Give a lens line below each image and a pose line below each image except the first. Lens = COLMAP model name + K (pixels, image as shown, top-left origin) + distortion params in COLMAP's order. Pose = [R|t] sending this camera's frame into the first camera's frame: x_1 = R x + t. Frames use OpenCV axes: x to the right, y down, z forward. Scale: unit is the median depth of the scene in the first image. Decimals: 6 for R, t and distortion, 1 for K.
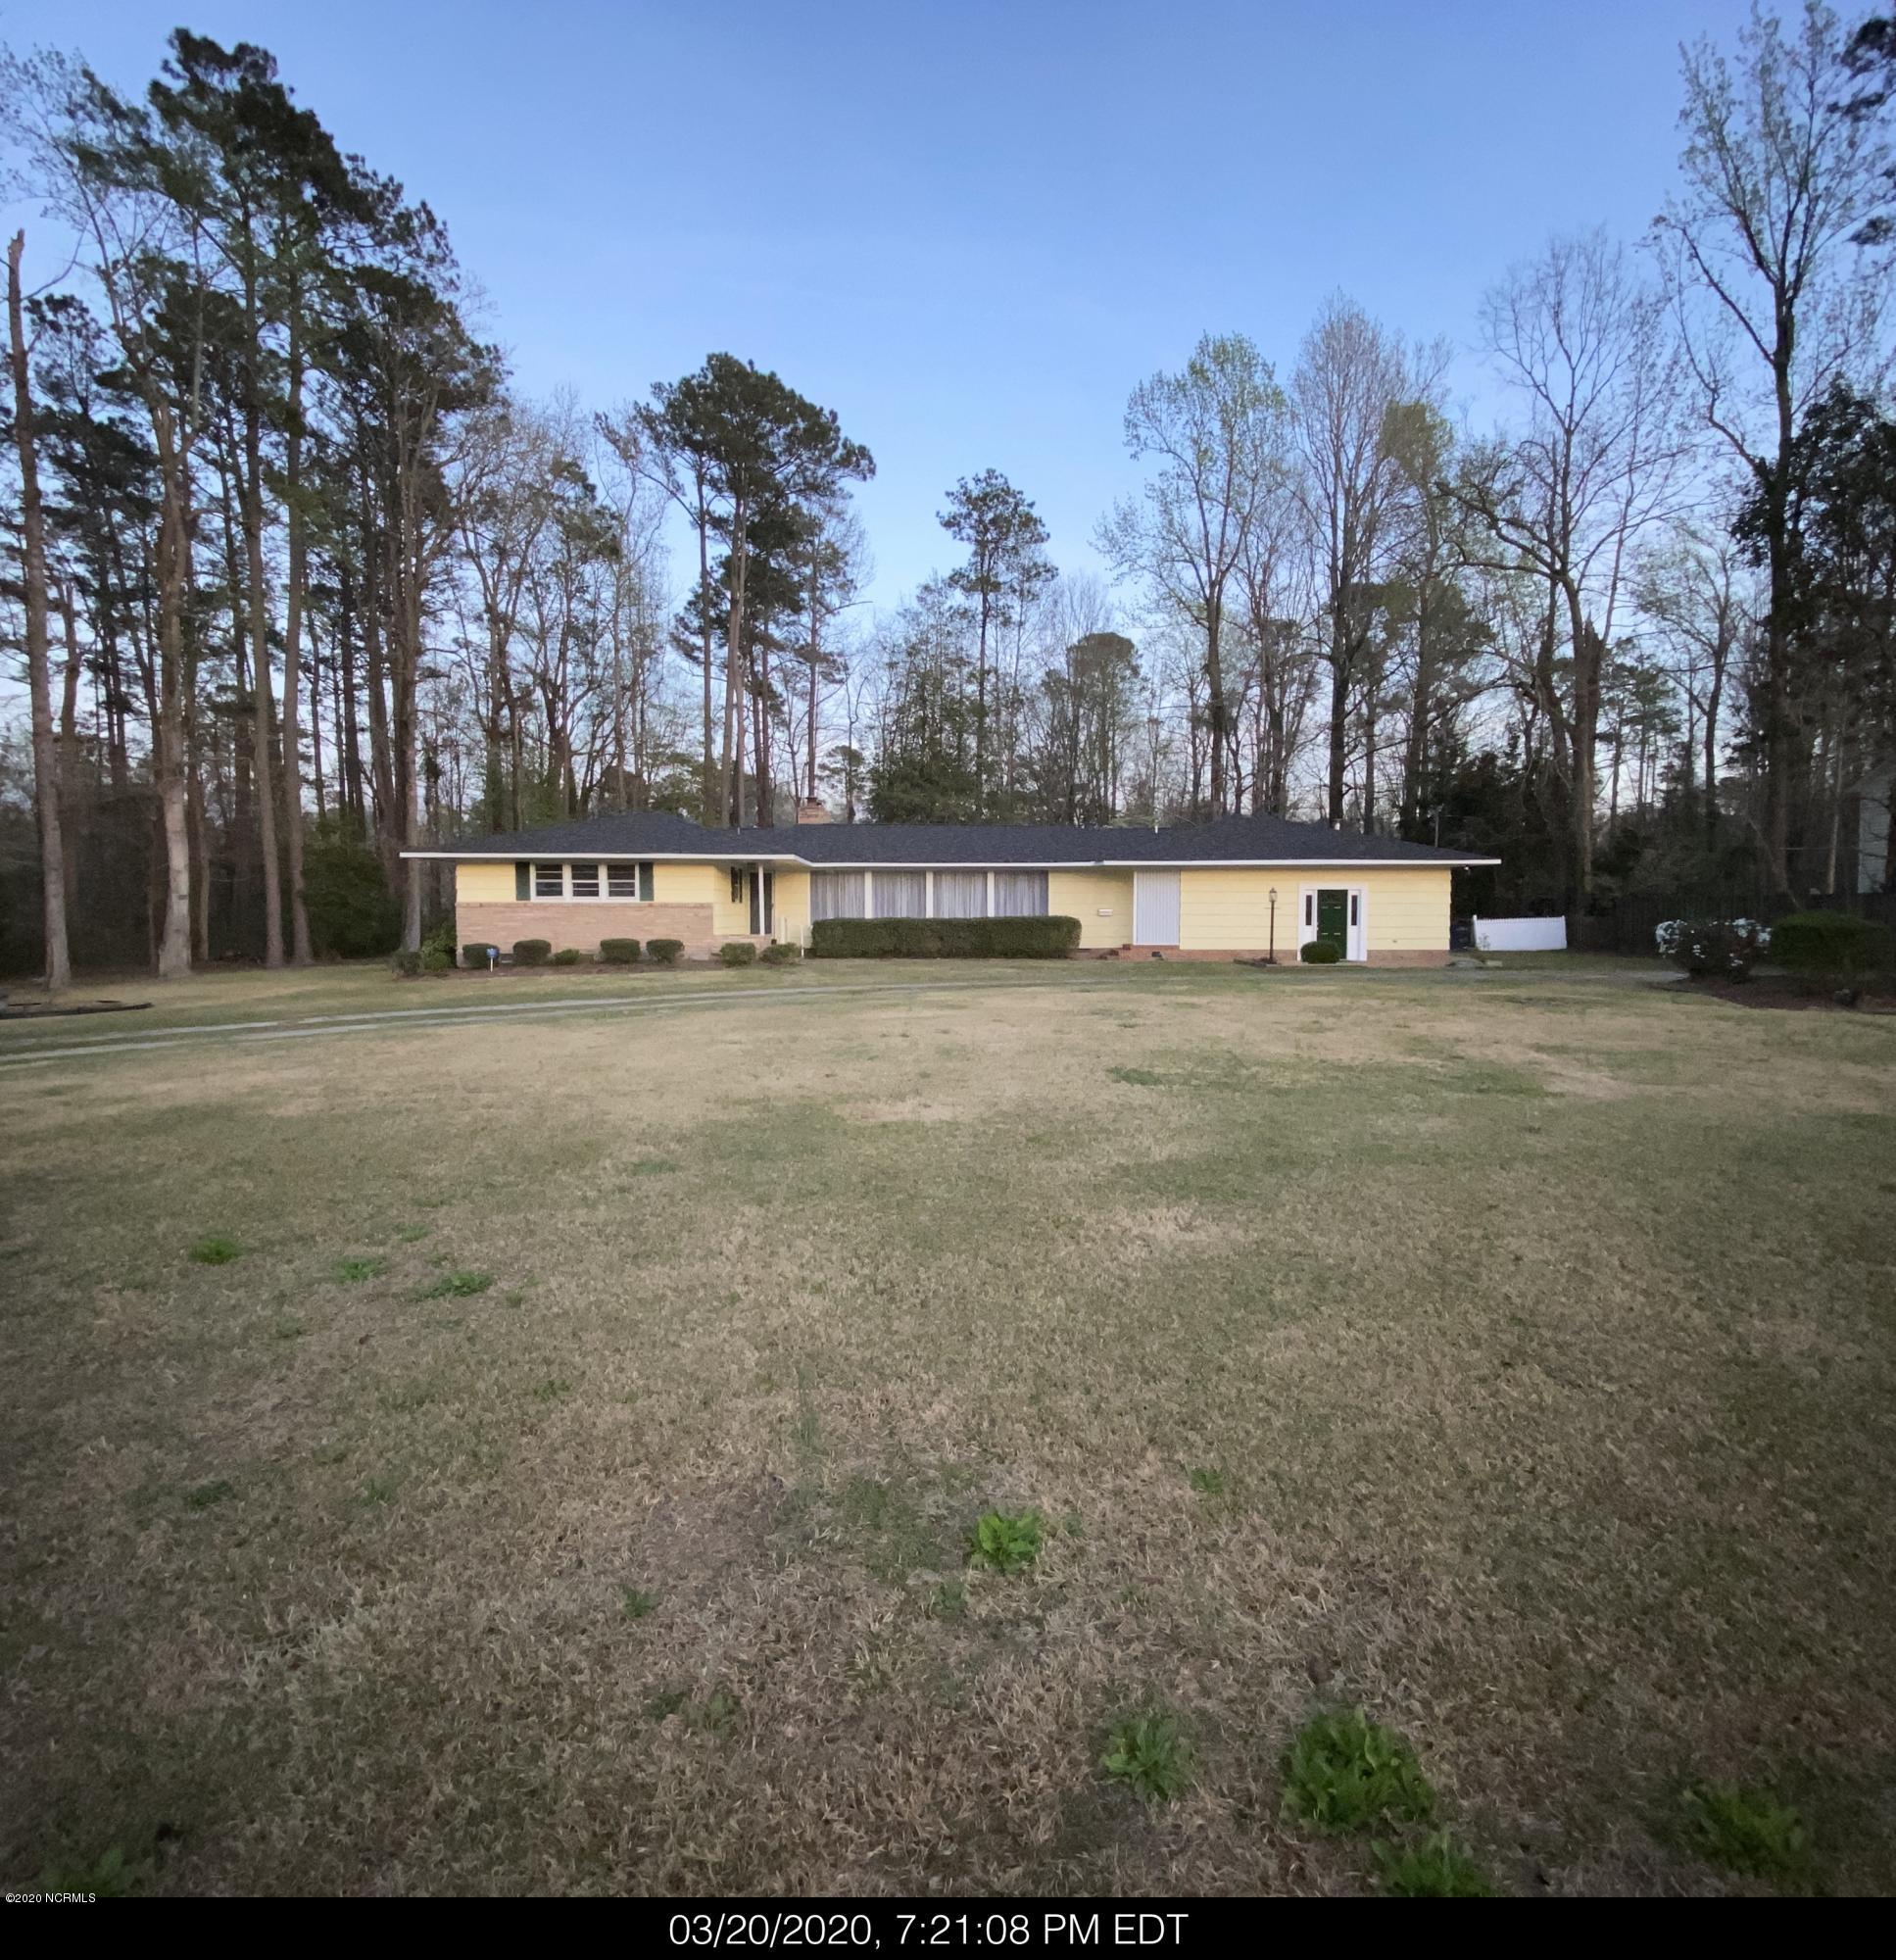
lens RADIAL K [[1045.7, 0, 954.2], [0, 1045.7, 989.2], [0, 0, 1]] dist [0.017616, -0.018072]
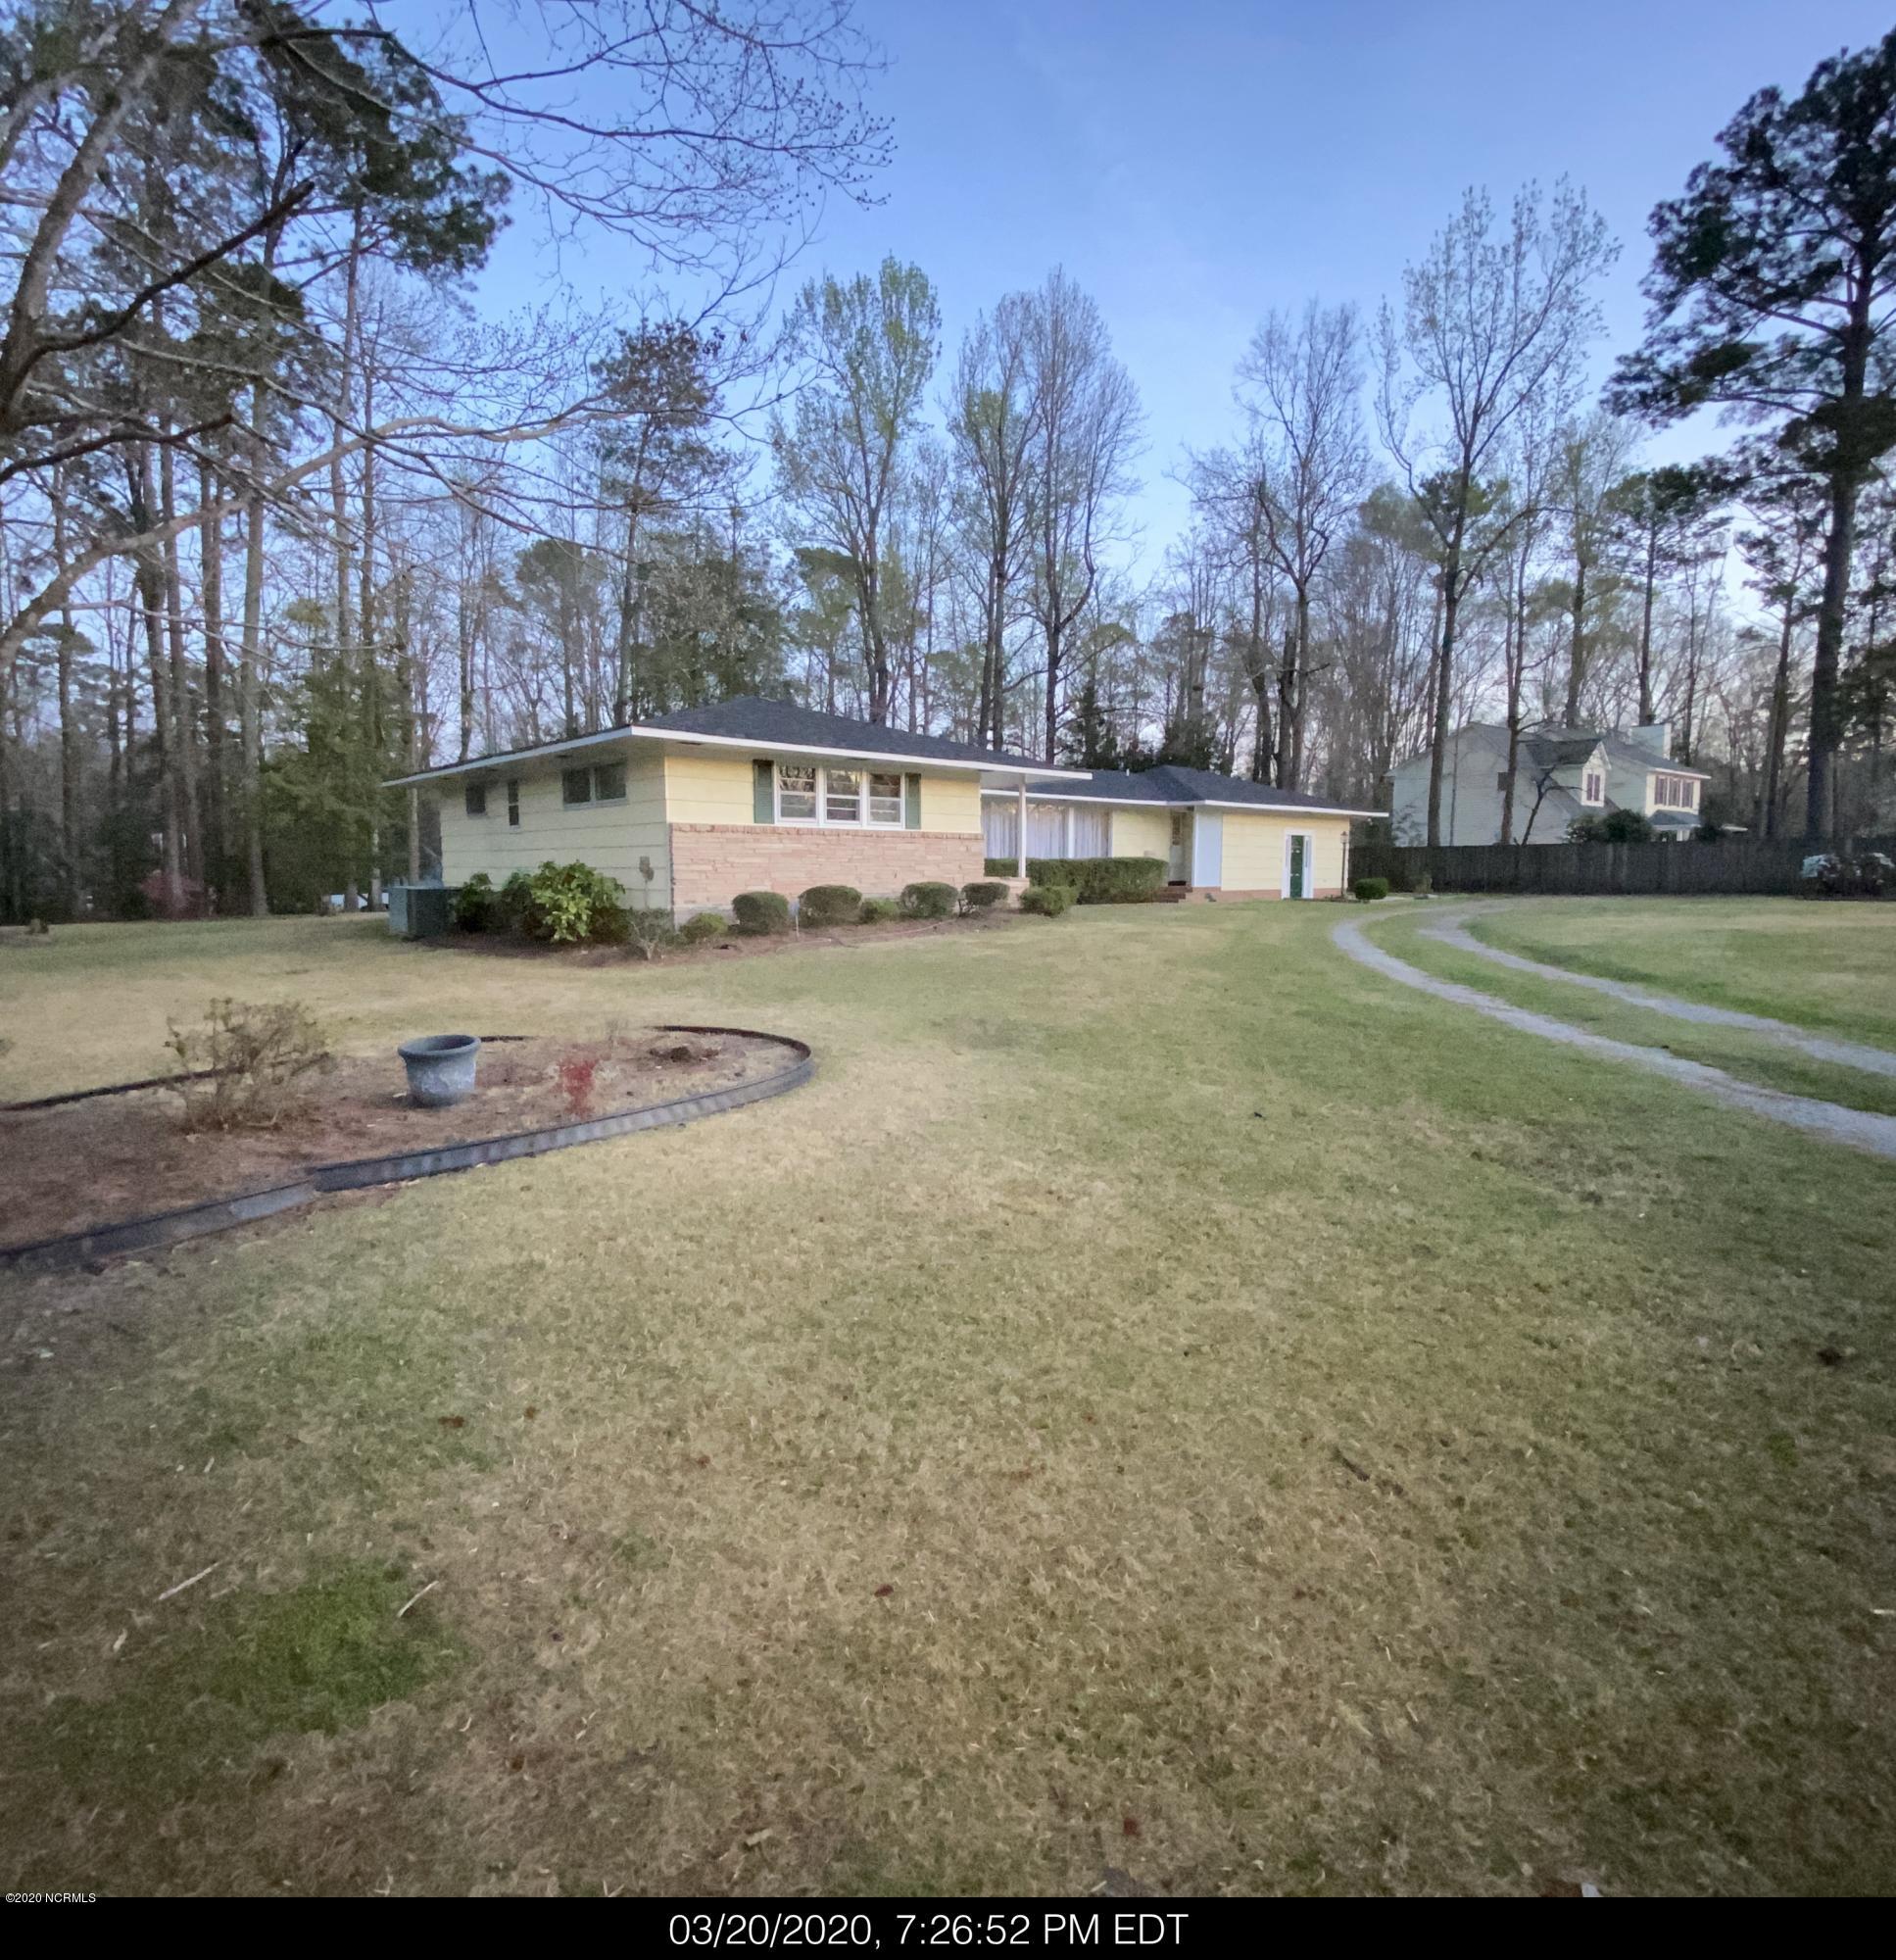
lens RADIAL K [[1045.7, 0, 945.3], [0, 1045.7, 976.1], [0, 0, 1]] dist [0.017616, -0.018072]
pose [[0.750849, -0.067303, 0.657036, -0.640318], [0.048682, 0.997728, 0.046569, -0.015051], [-0.658678, -0.002981, 0.752419, 0.393109]]
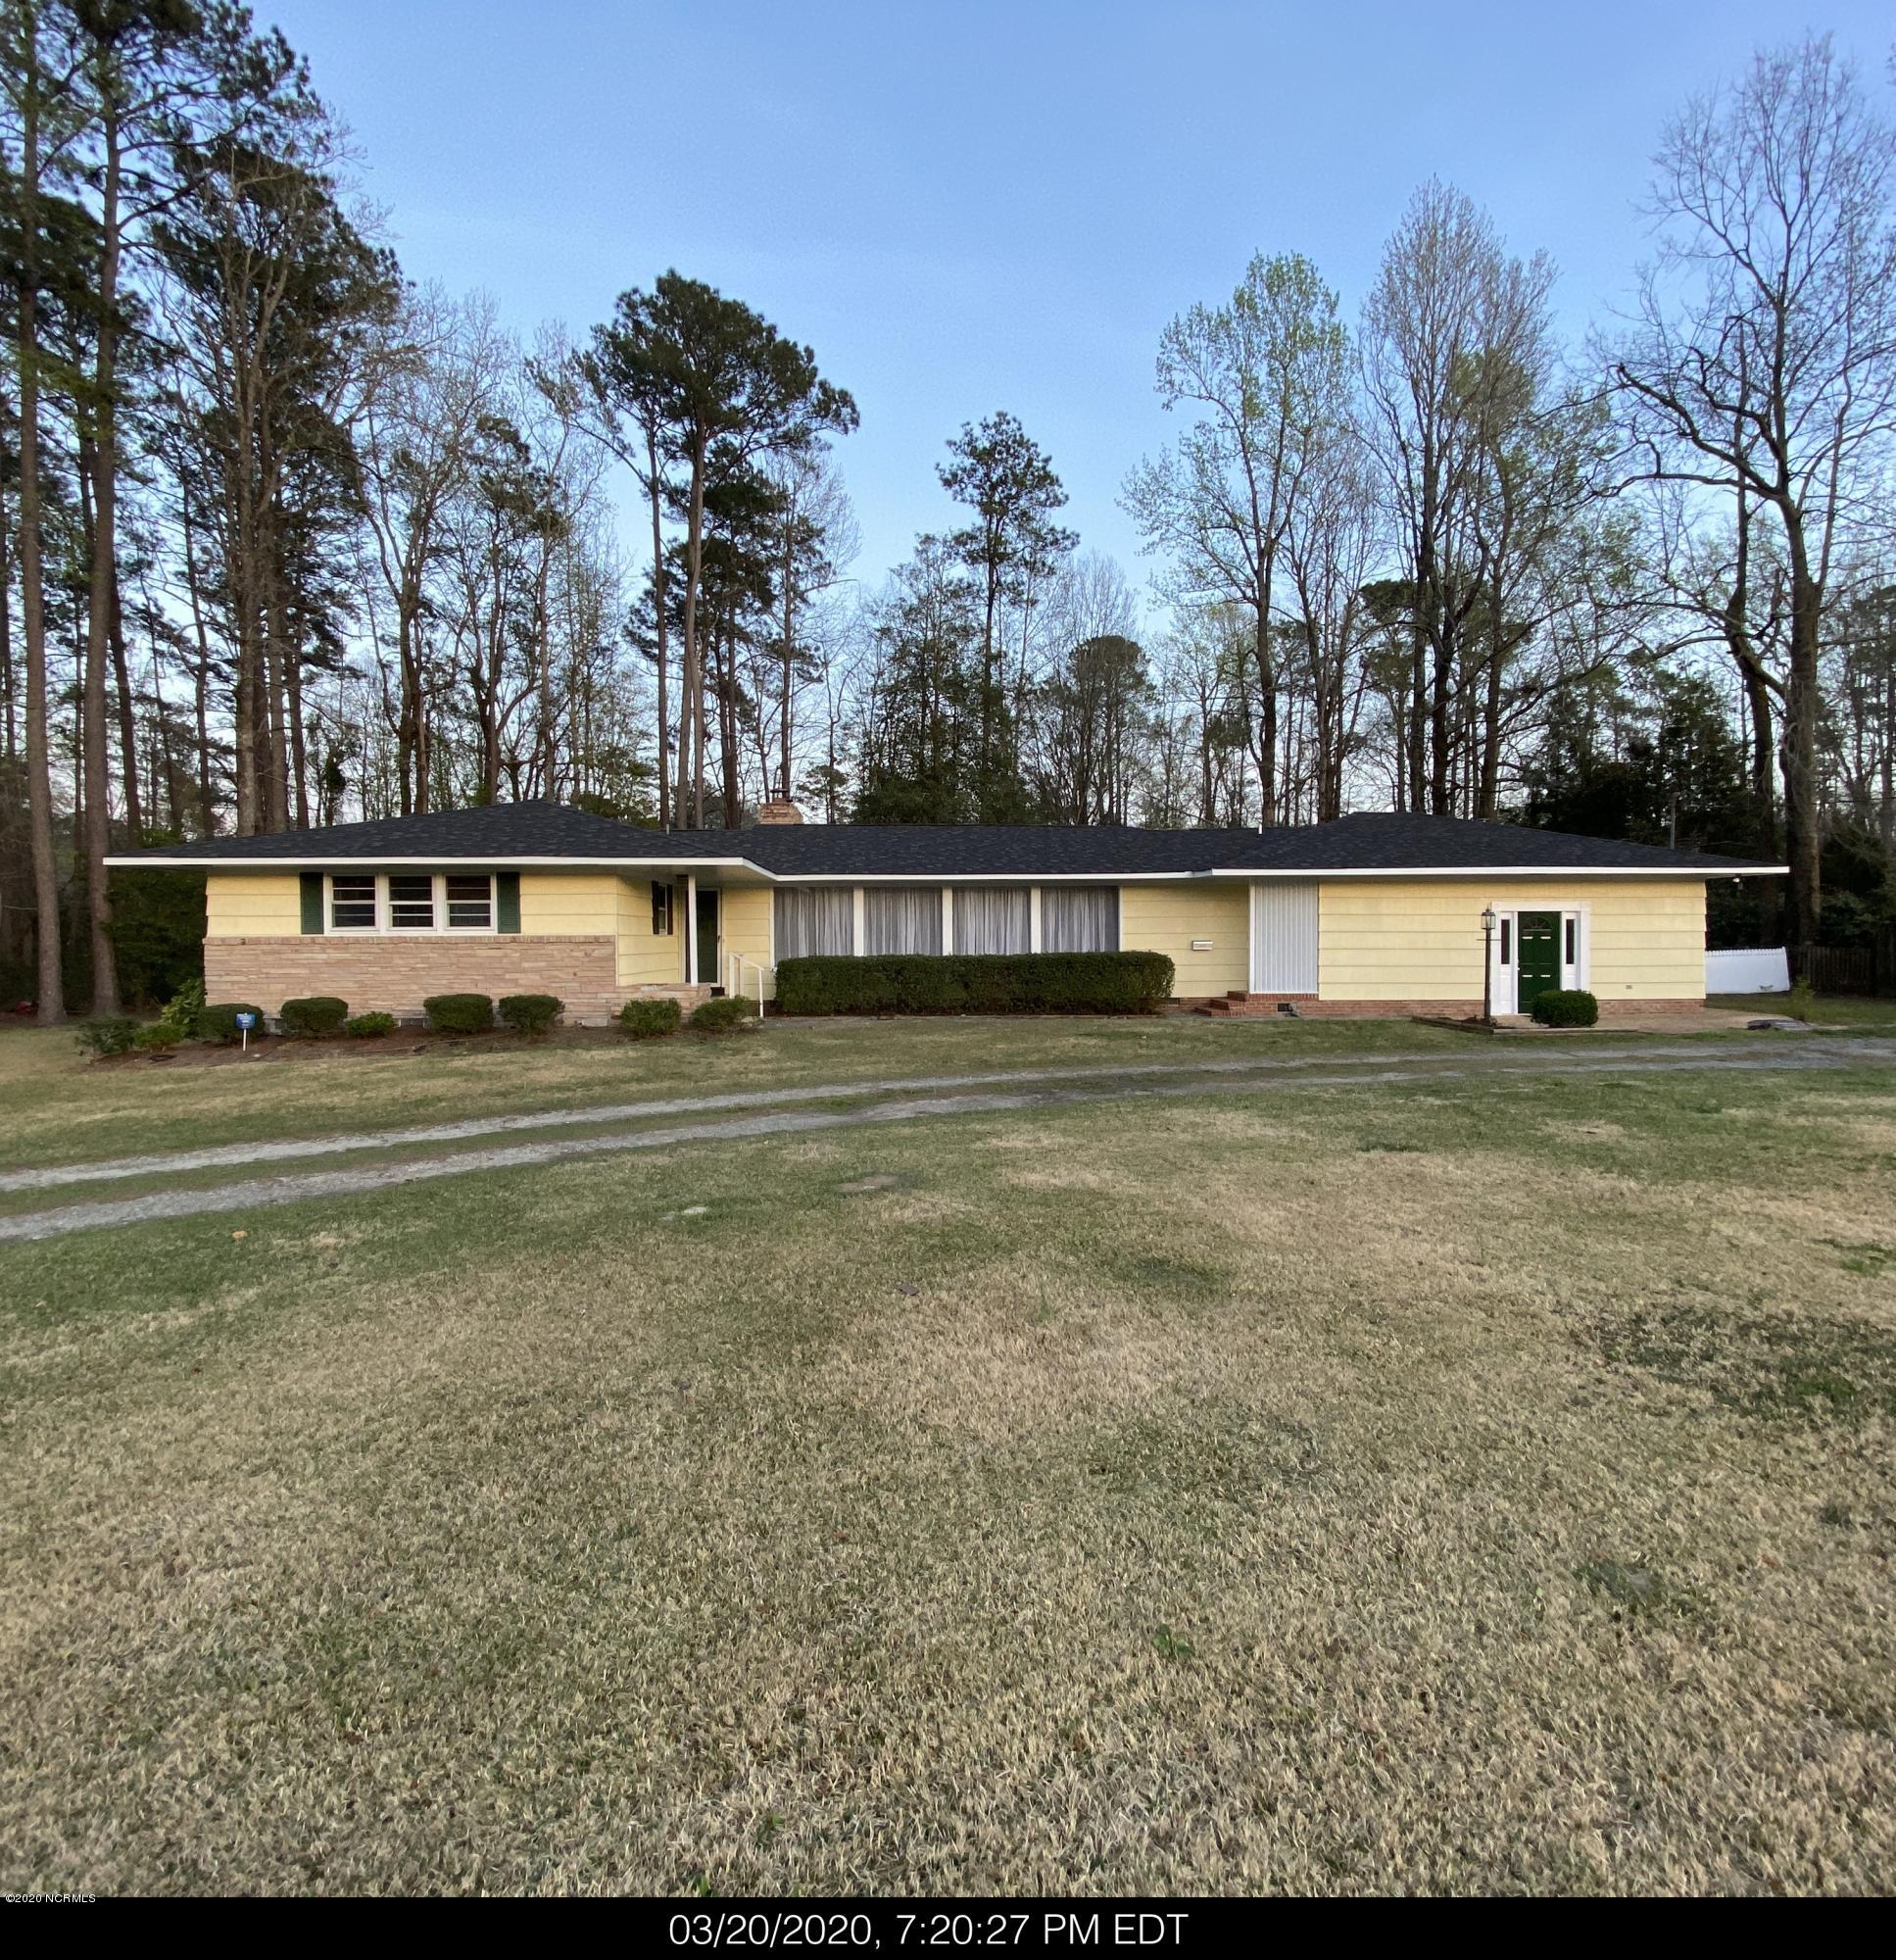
lens RADIAL K [[1045.7, 0, 950.6], [0, 1045.7, 970.0], [0, 0, 1]] dist [0.017616, -0.018072]
pose [[0.999835, -0.005556, 0.017276, -0.033362], [0.006351, 0.998909, -0.046273, -0.026716], [-0.017000, 0.046375, 0.998779, 0.313252]]
